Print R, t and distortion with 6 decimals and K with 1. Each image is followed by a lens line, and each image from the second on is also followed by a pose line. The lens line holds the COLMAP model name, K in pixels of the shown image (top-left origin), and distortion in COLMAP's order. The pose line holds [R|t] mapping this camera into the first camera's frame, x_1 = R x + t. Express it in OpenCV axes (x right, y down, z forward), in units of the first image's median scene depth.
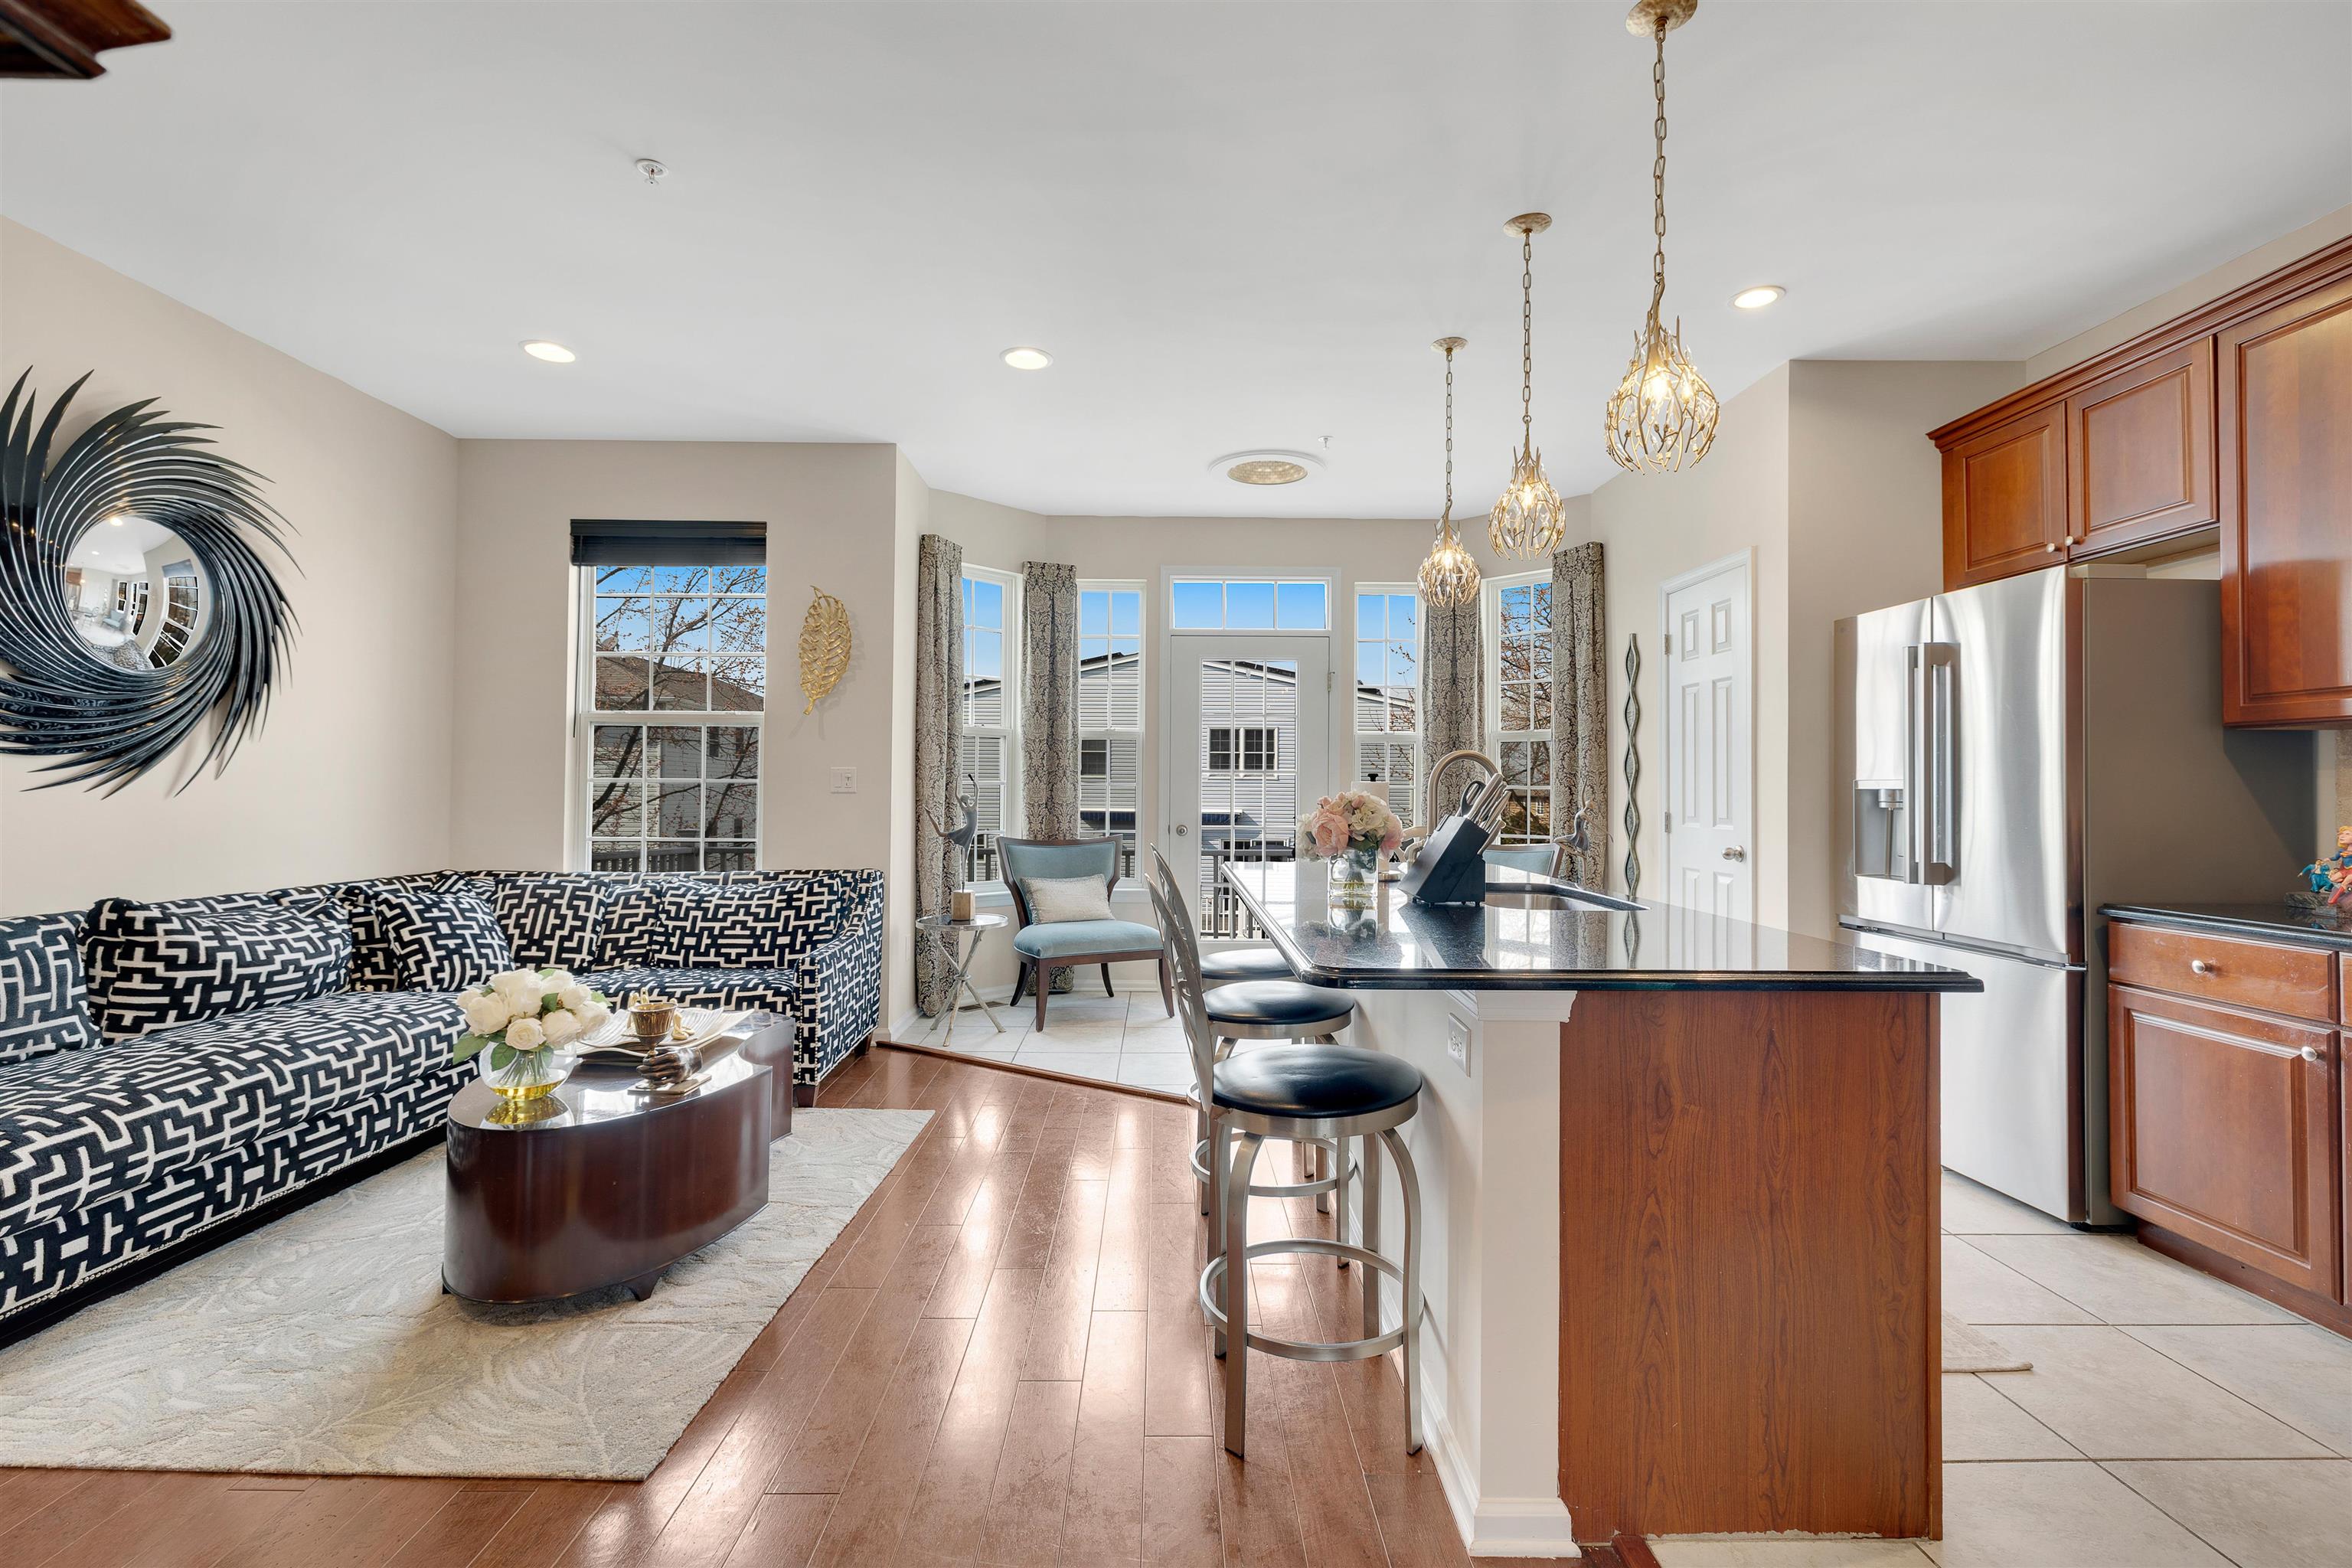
lens RADIAL K [[1015.6, 0, 1174.5], [0, 1015.6, 774.3], [0, 0, 1]] dist [0.000552, -0.000129]
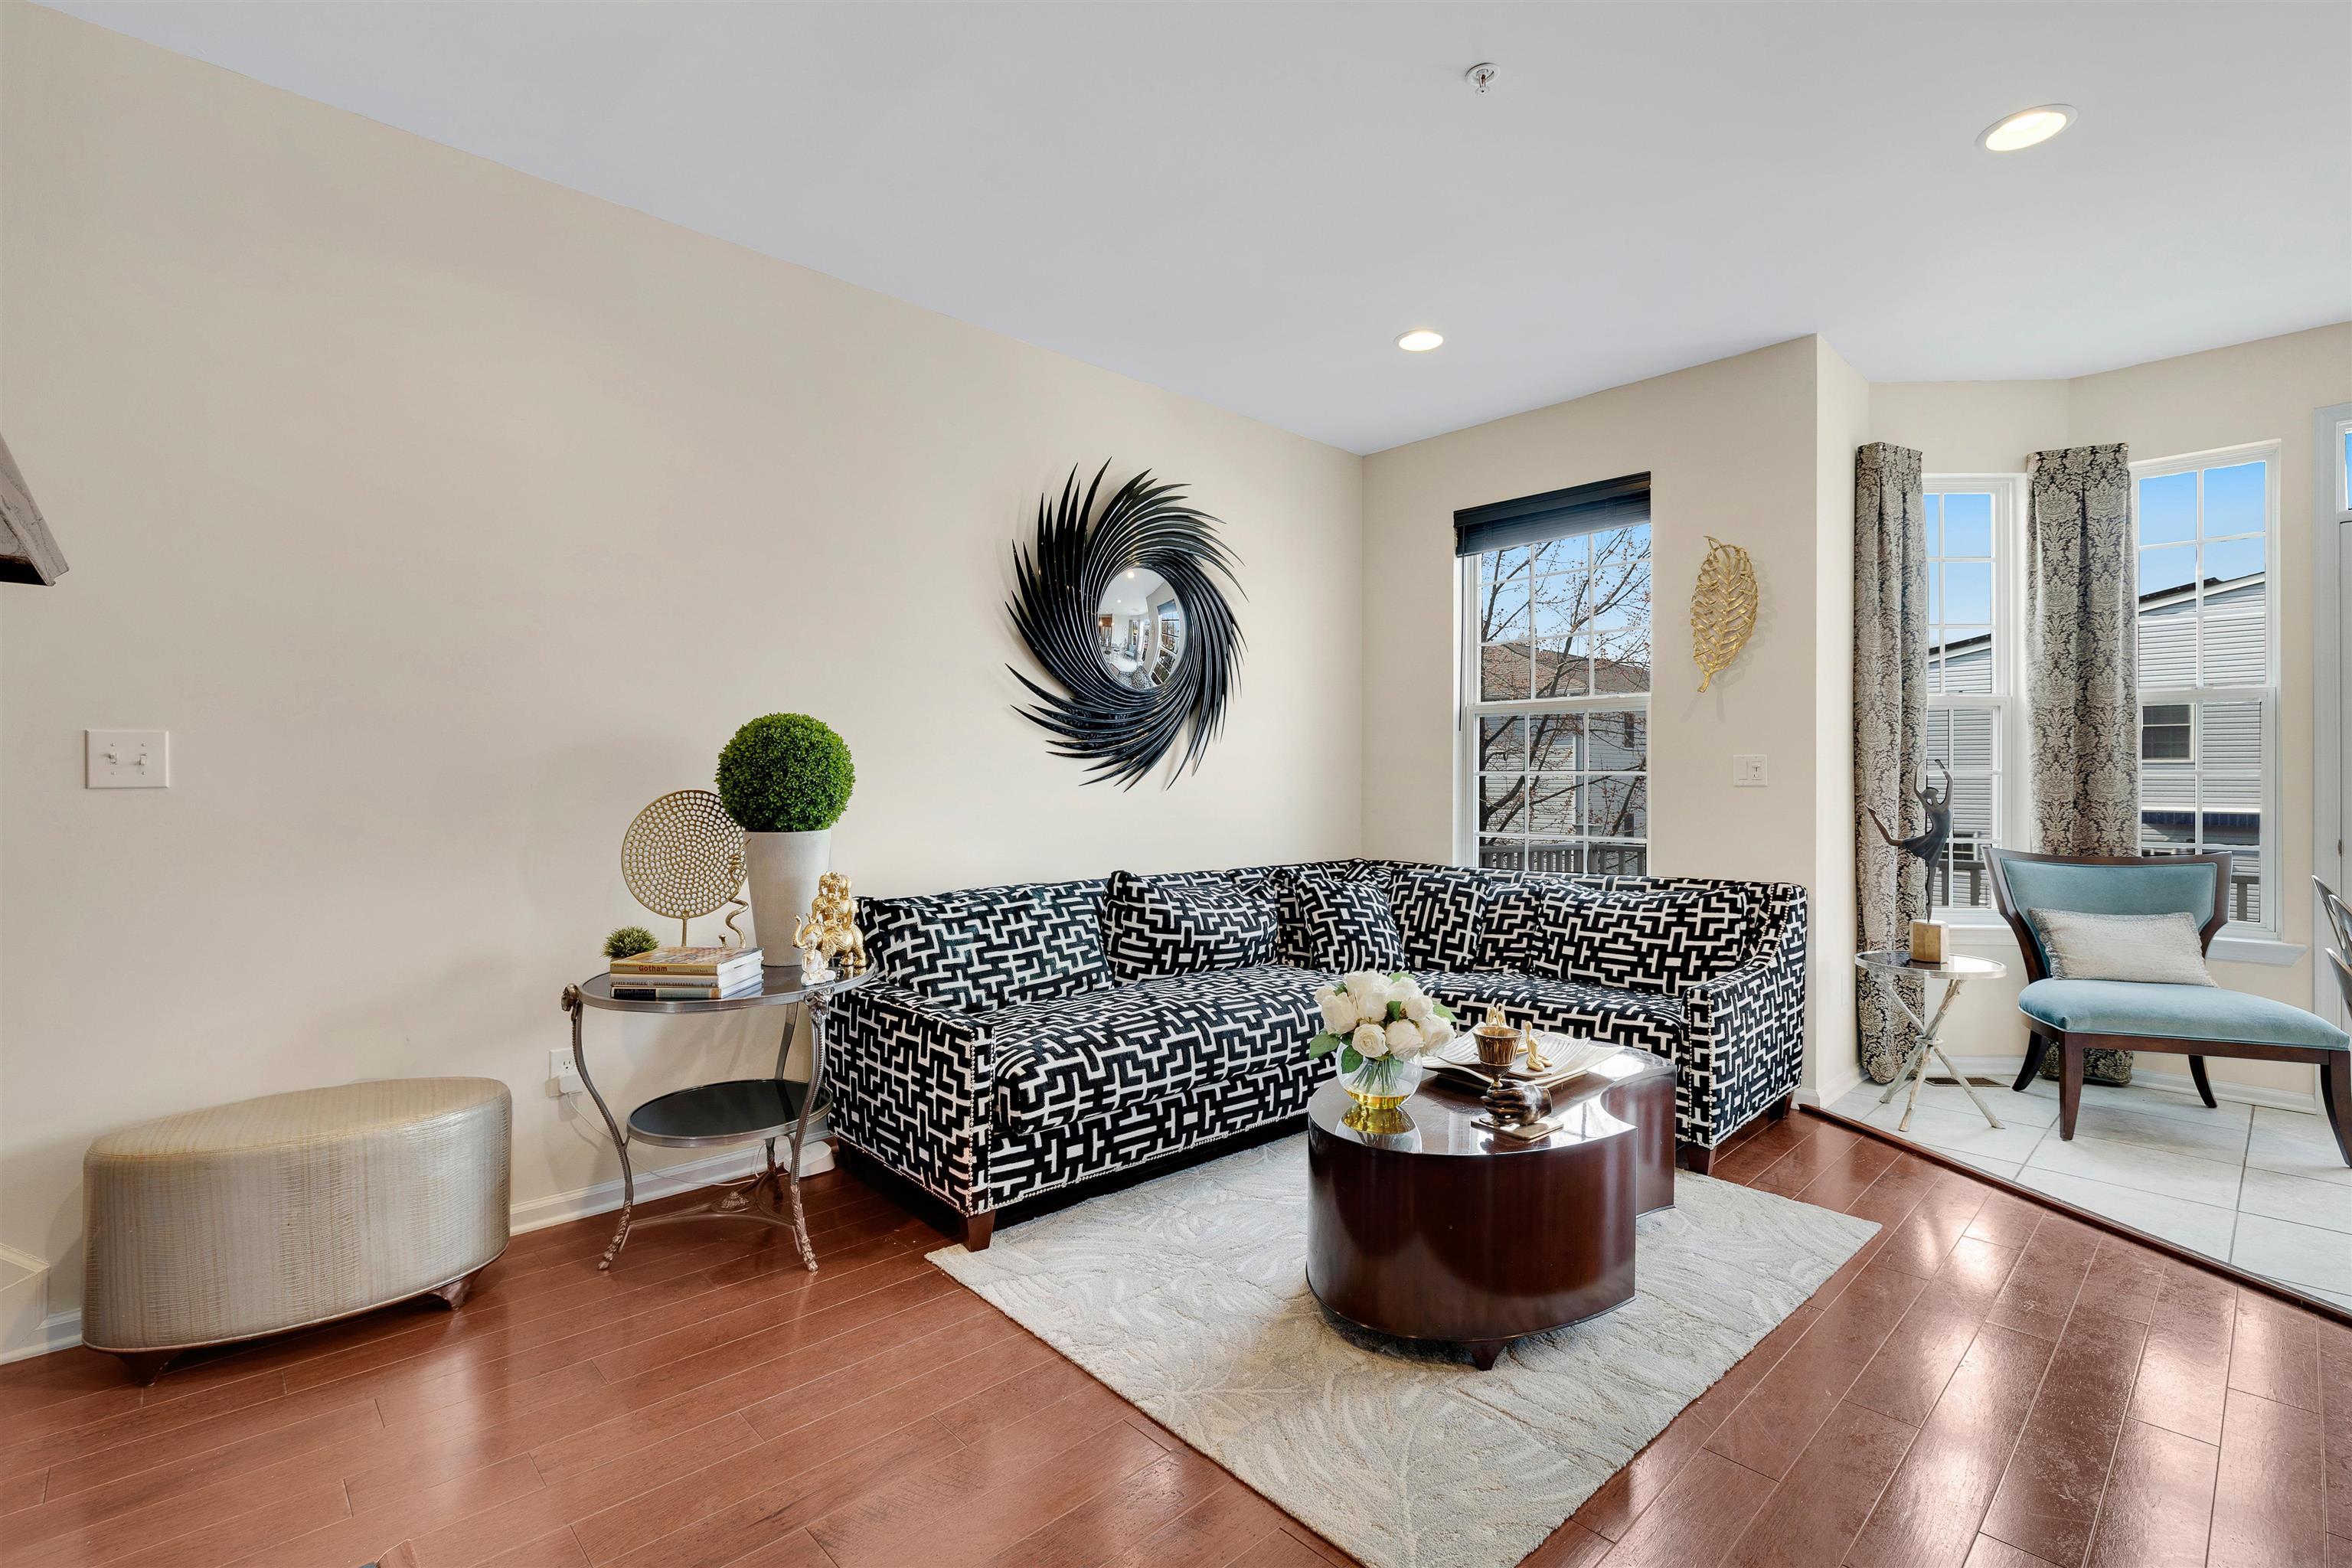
lens RADIAL K [[1060.6, 0, 1193.6], [0, 1060.6, 773.5], [0, 0, 1]] dist [-0.000758, 0.000038]
pose [[0.682024, -0.009401, -0.731269, -0.014896], [0.014290, 0.999898, 0.000474, 0.001708], [0.731190, -0.010773, 0.682089, 0.131287]]
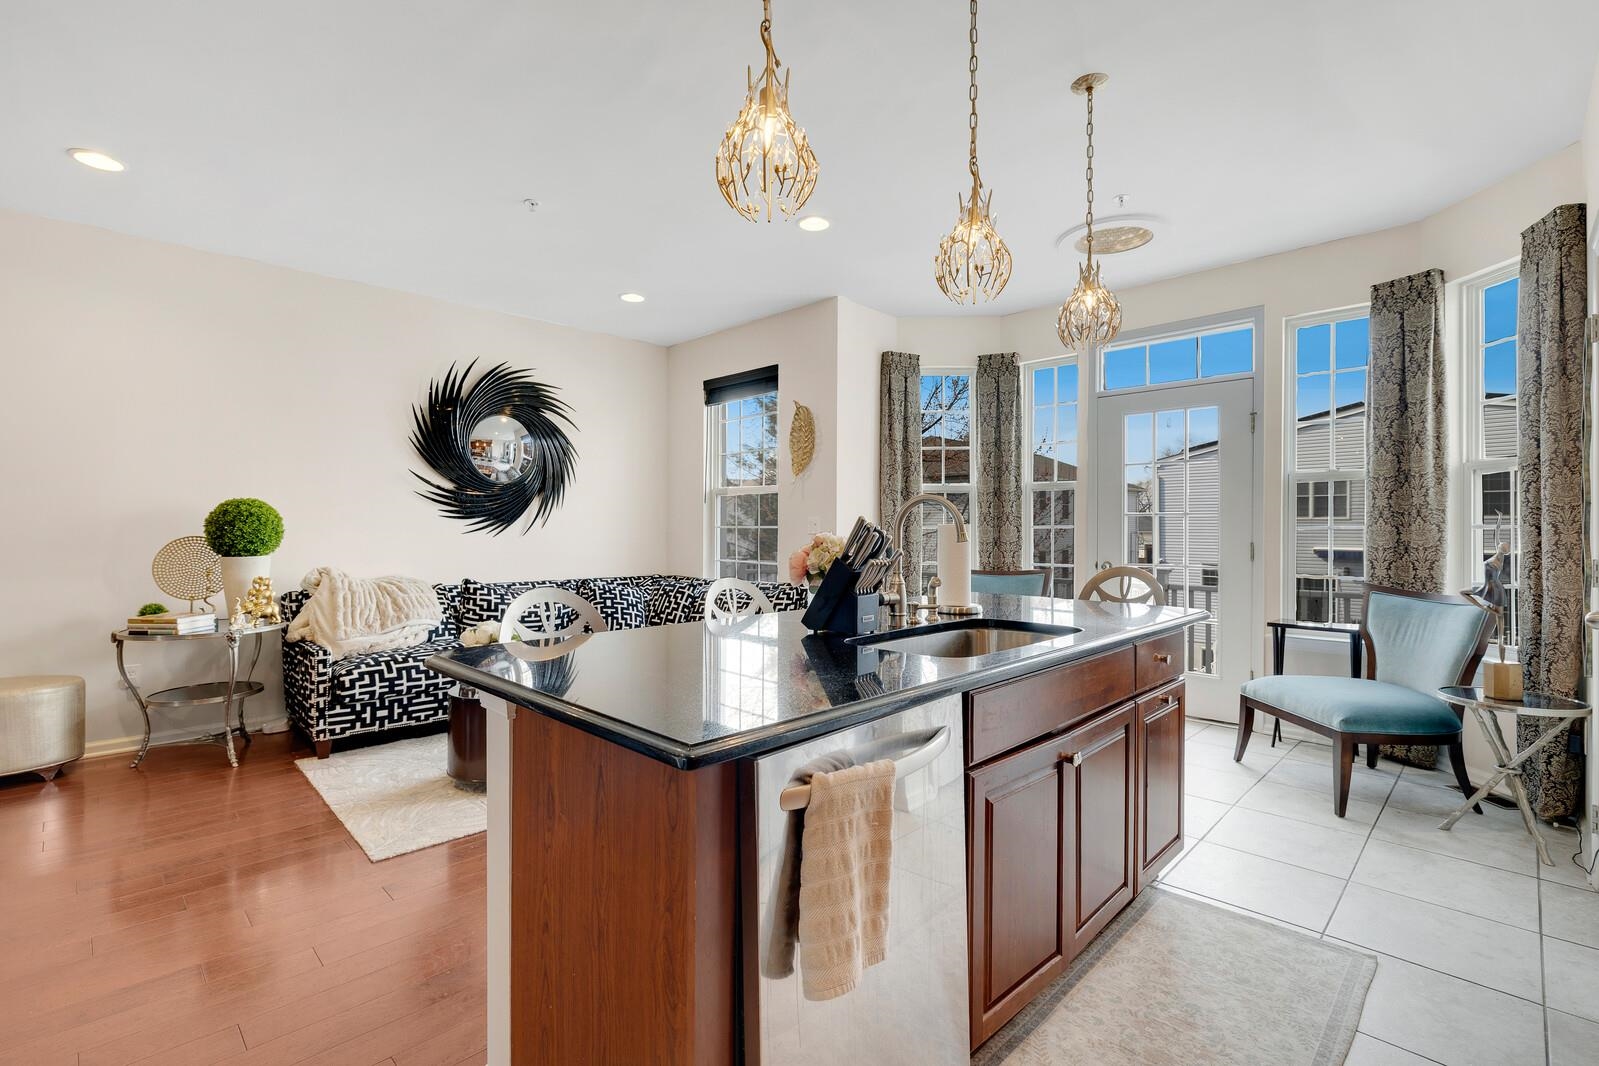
lens RADIAL K [[731.9, 0, 801.6], [0, 731.9, 527.1], [0, 0, 1]] dist [-0.000218, 0.000449]
pose [[0.697744, -0.007561, -0.716307, 0.570224], [0.014285, 0.999892, 0.003360, 0.004853], [0.716204, -0.012577, 0.697777, 0.283007]]
